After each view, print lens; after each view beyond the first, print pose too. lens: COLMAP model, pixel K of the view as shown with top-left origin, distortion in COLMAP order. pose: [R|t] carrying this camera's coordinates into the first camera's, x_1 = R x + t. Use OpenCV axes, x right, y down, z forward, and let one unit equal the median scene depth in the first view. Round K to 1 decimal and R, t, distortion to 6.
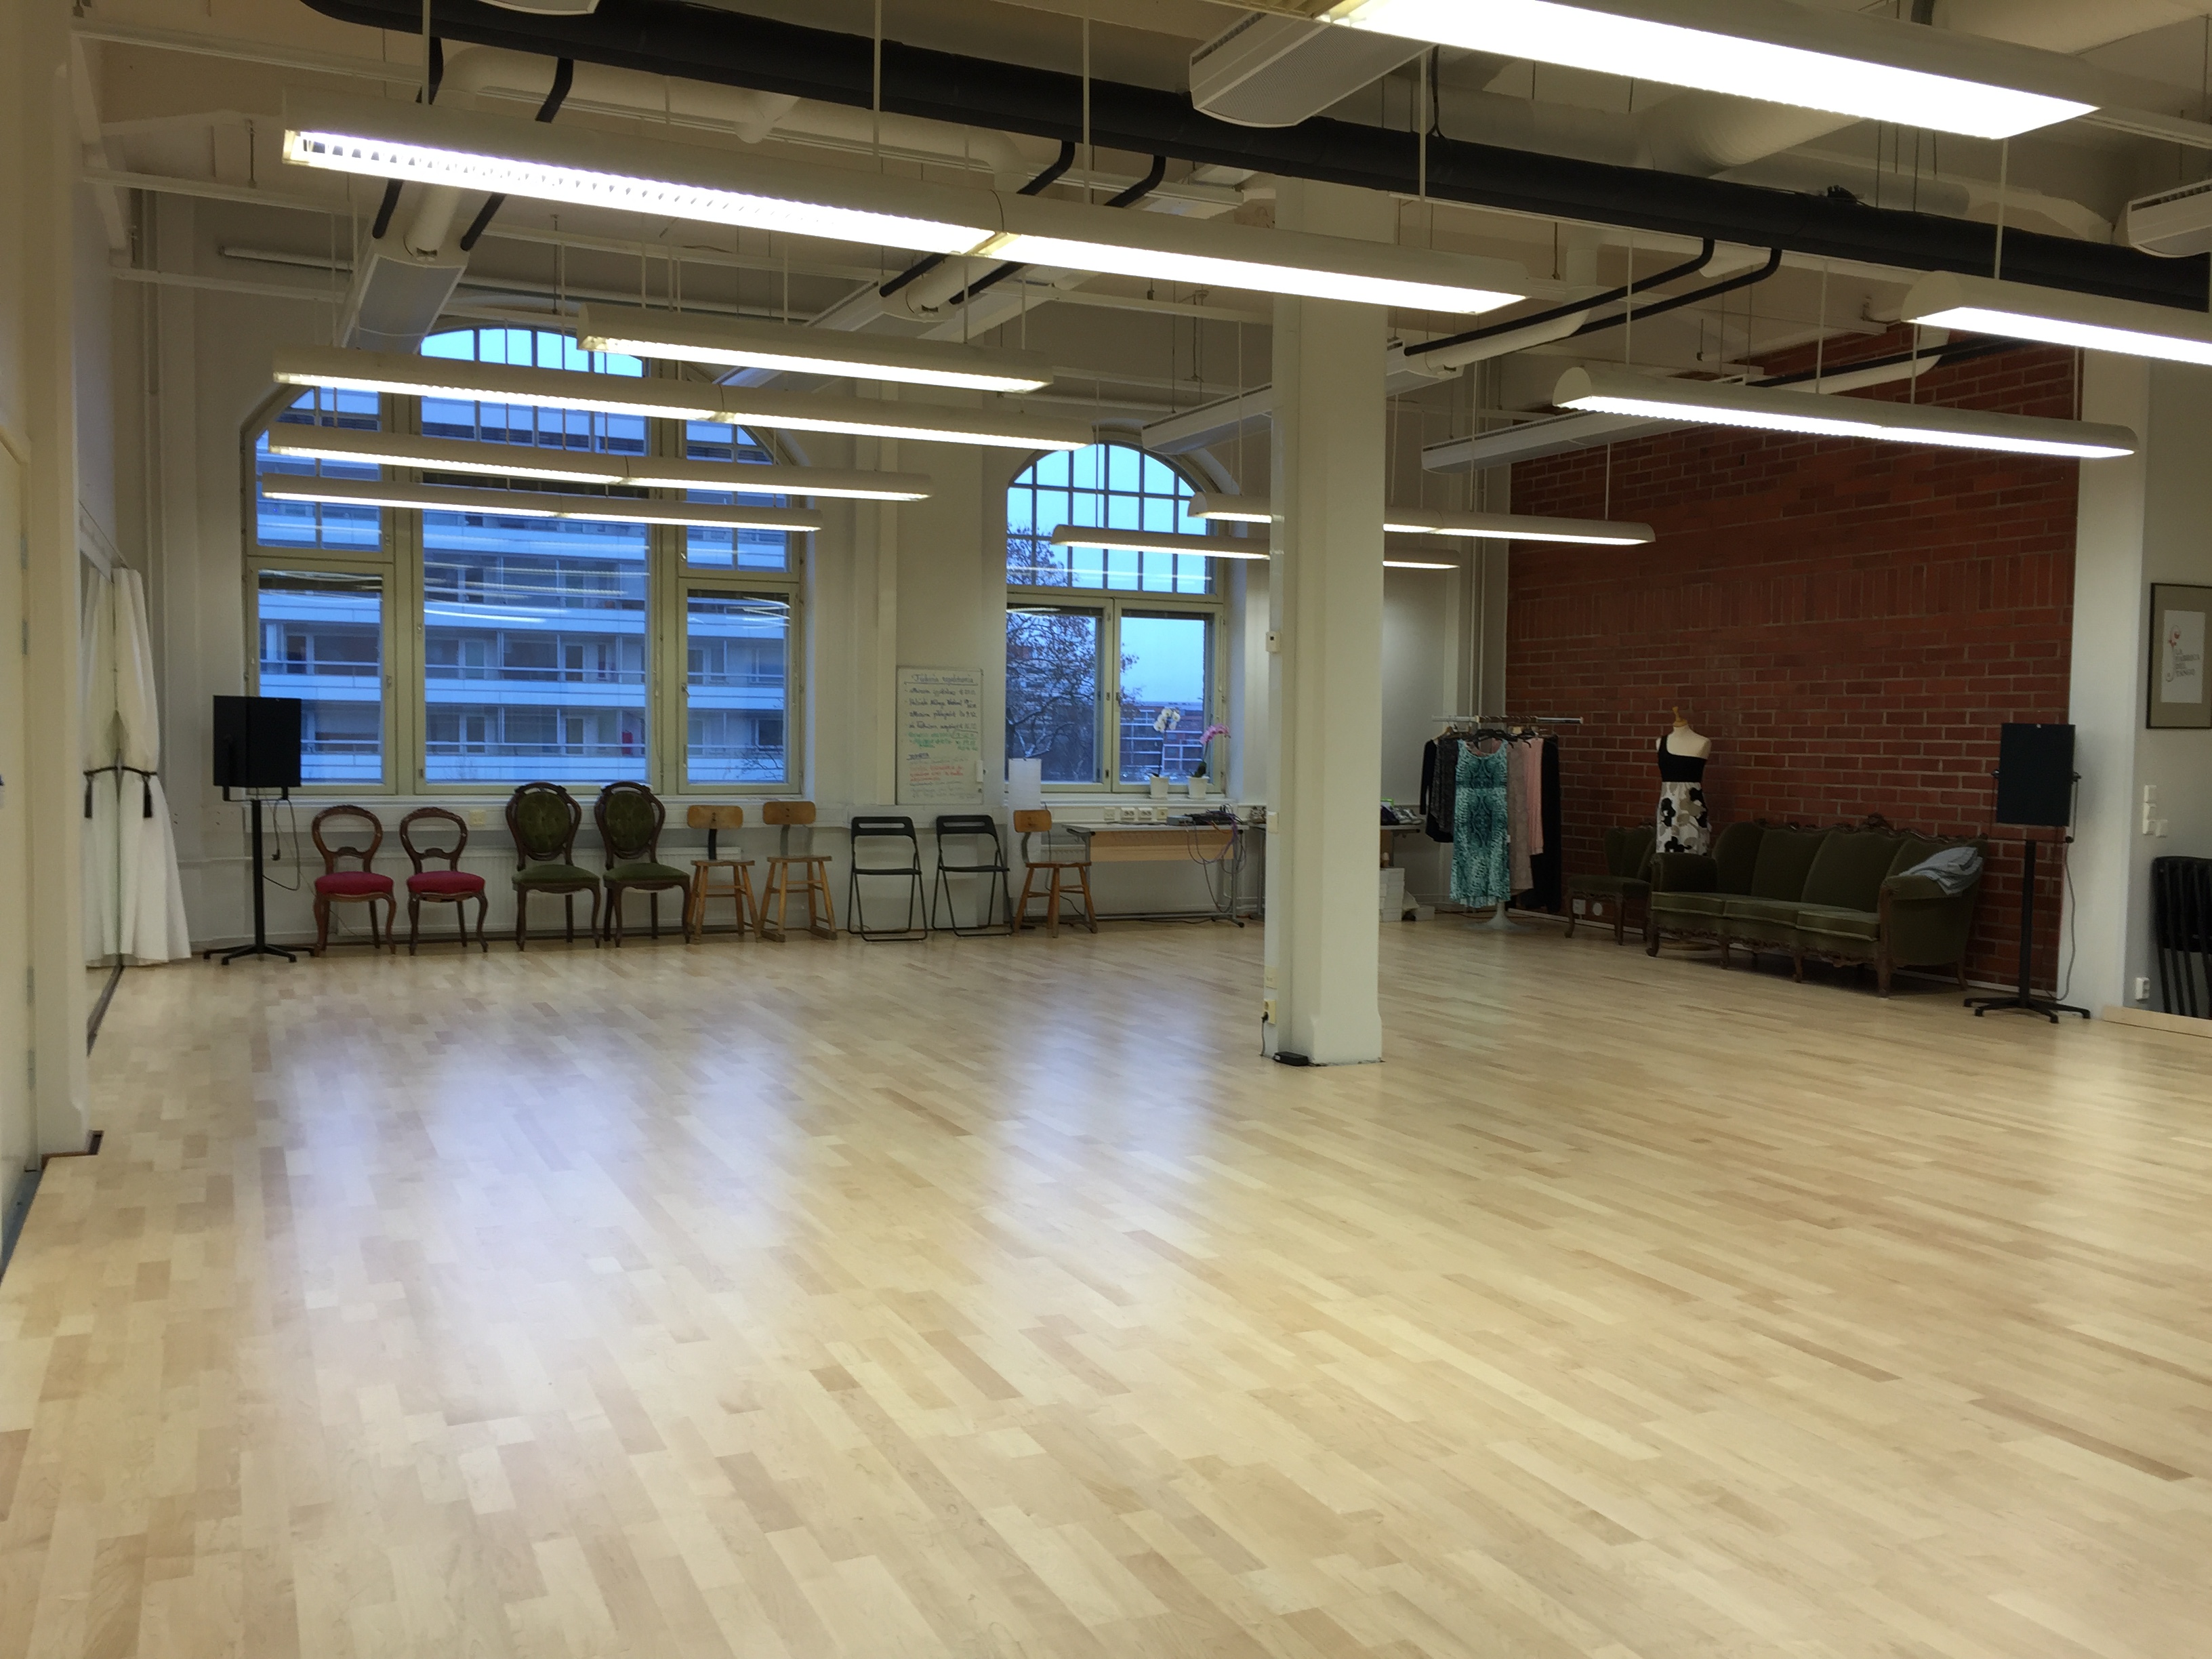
lens RADIAL K [[1870.7, 0, 1103.6], [0, 1870.7, 823.8], [0, 0, 1]] dist [0.014332, -0.001089]
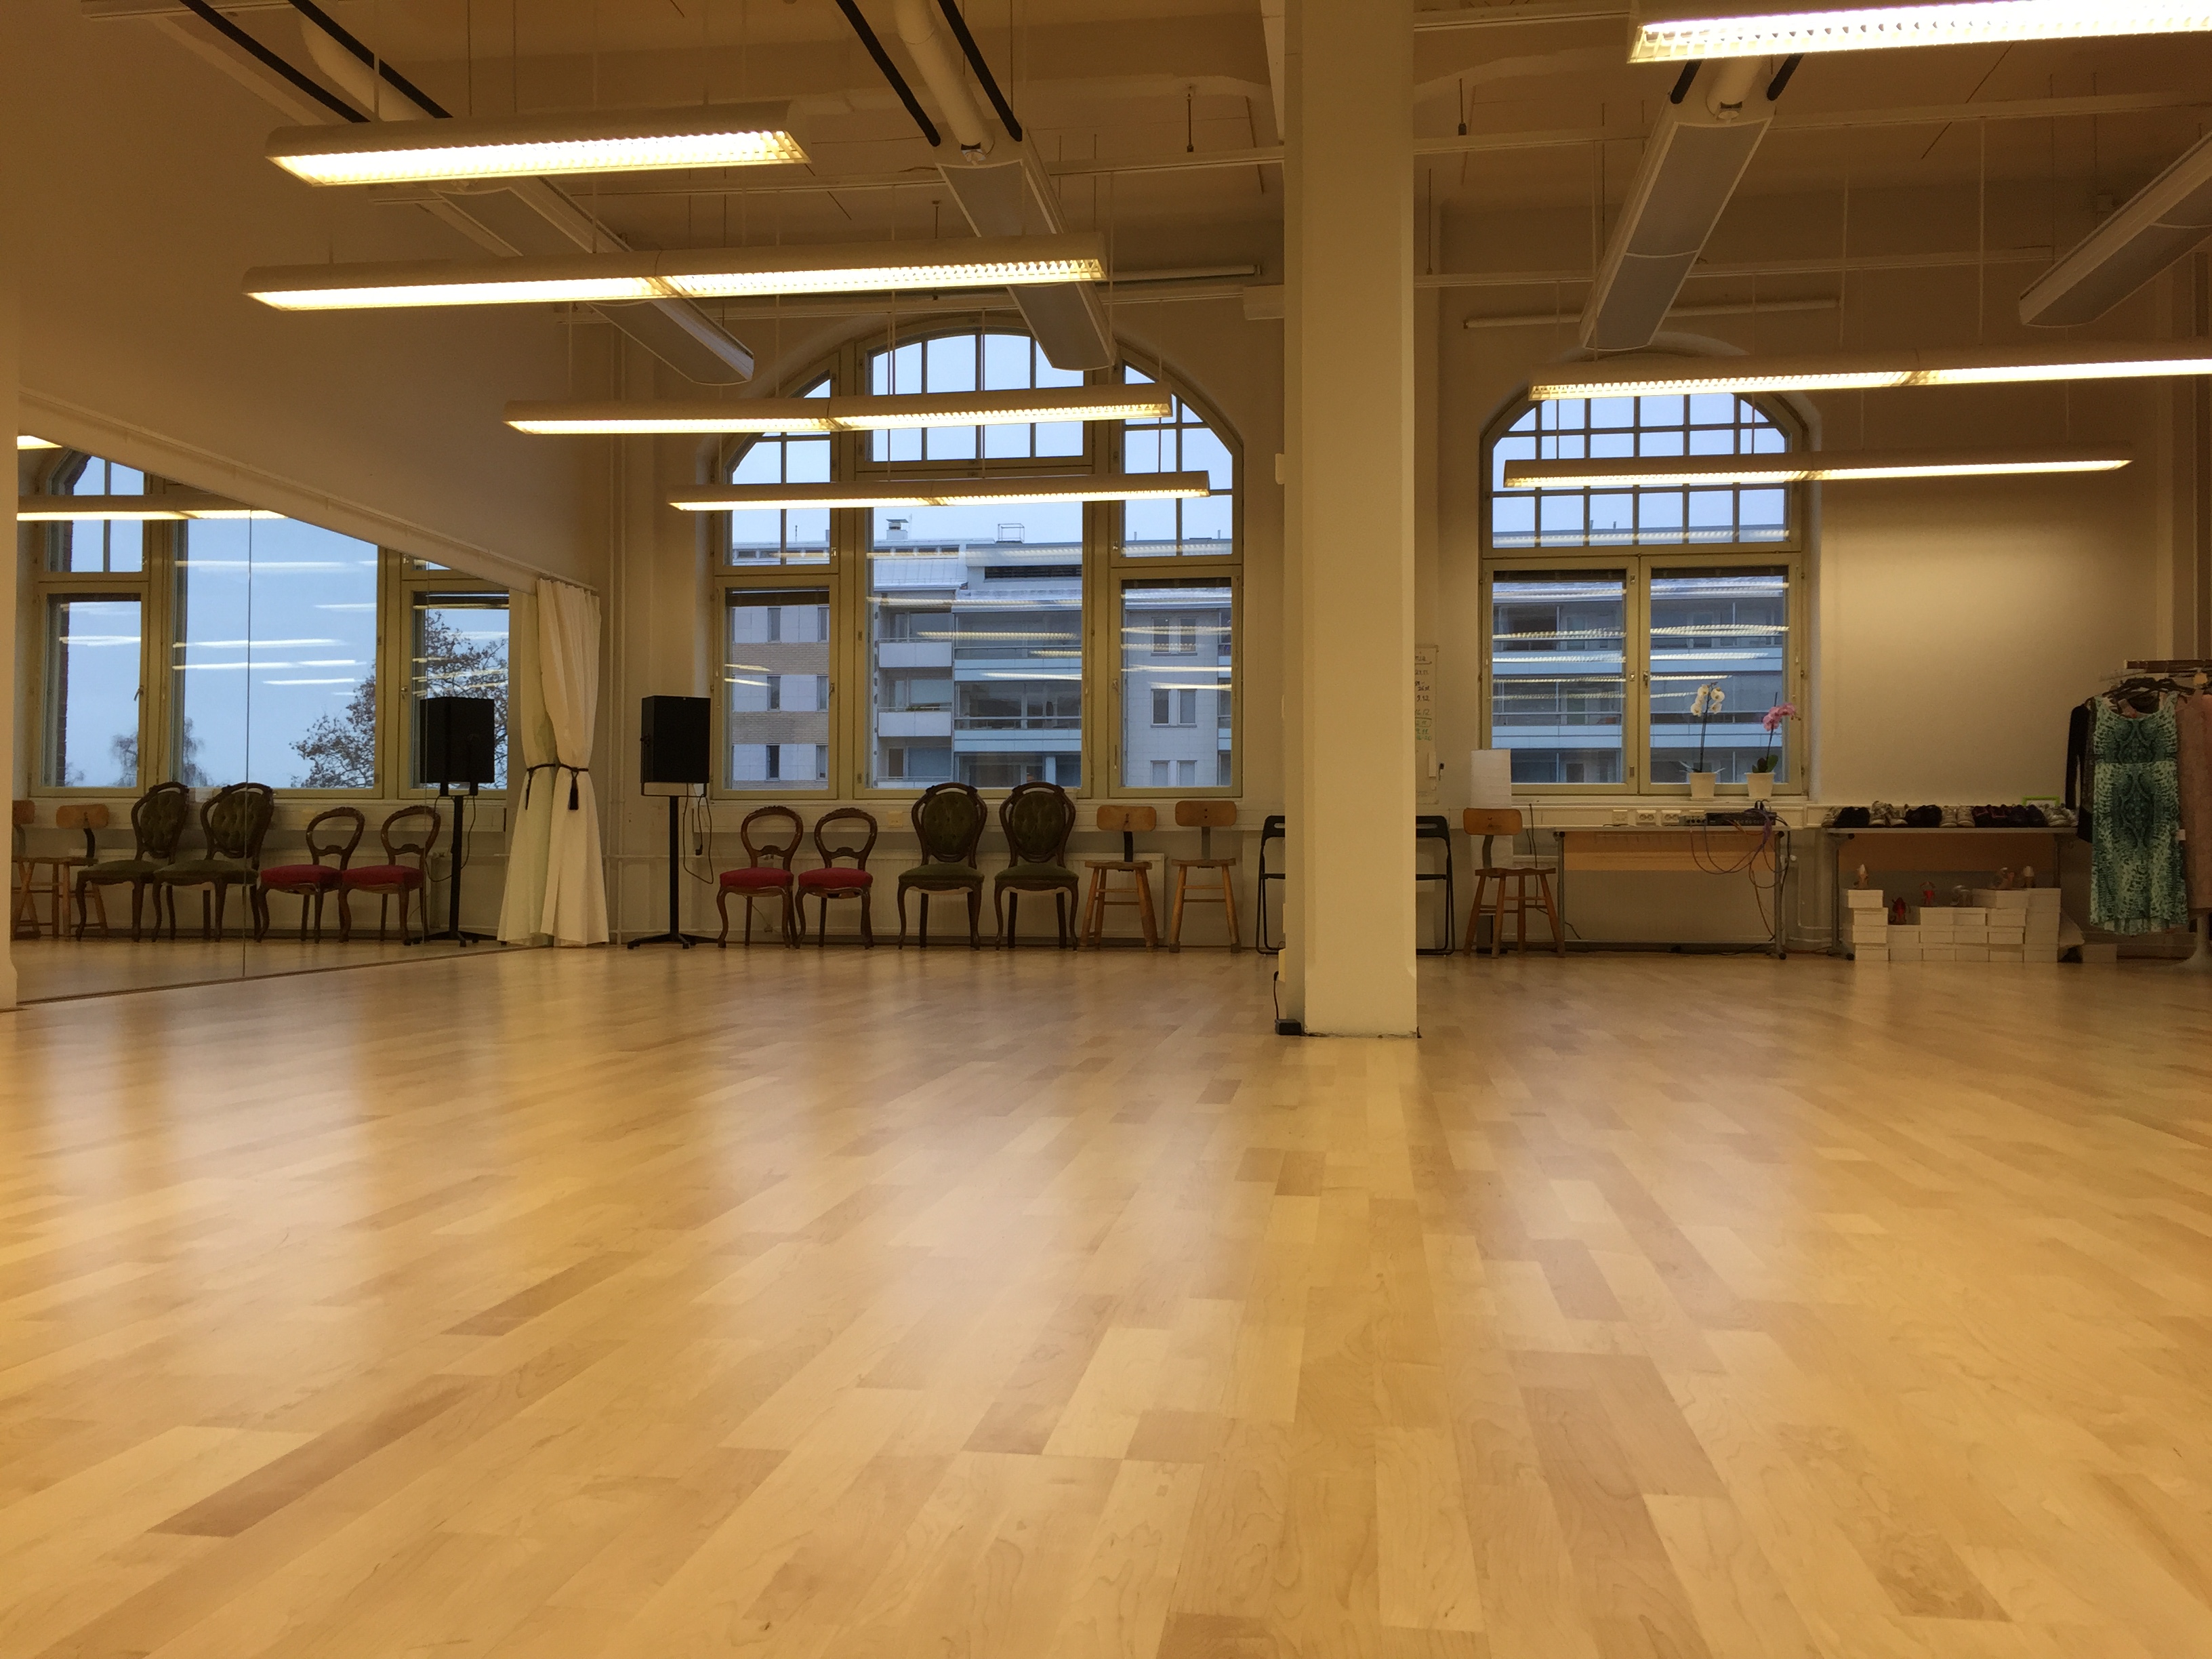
lens RADIAL K [[1870.7, 0, 1100.4], [0, 1870.7, 834.0], [0, 0, 1]] dist [0.014332, -0.001089]
pose [[0.833223, -0.022639, -0.552473, 0.287256], [-0.017774, 0.997548, -0.067684, 0.066024], [0.552651, 0.066215, 0.830778, 0.227239]]
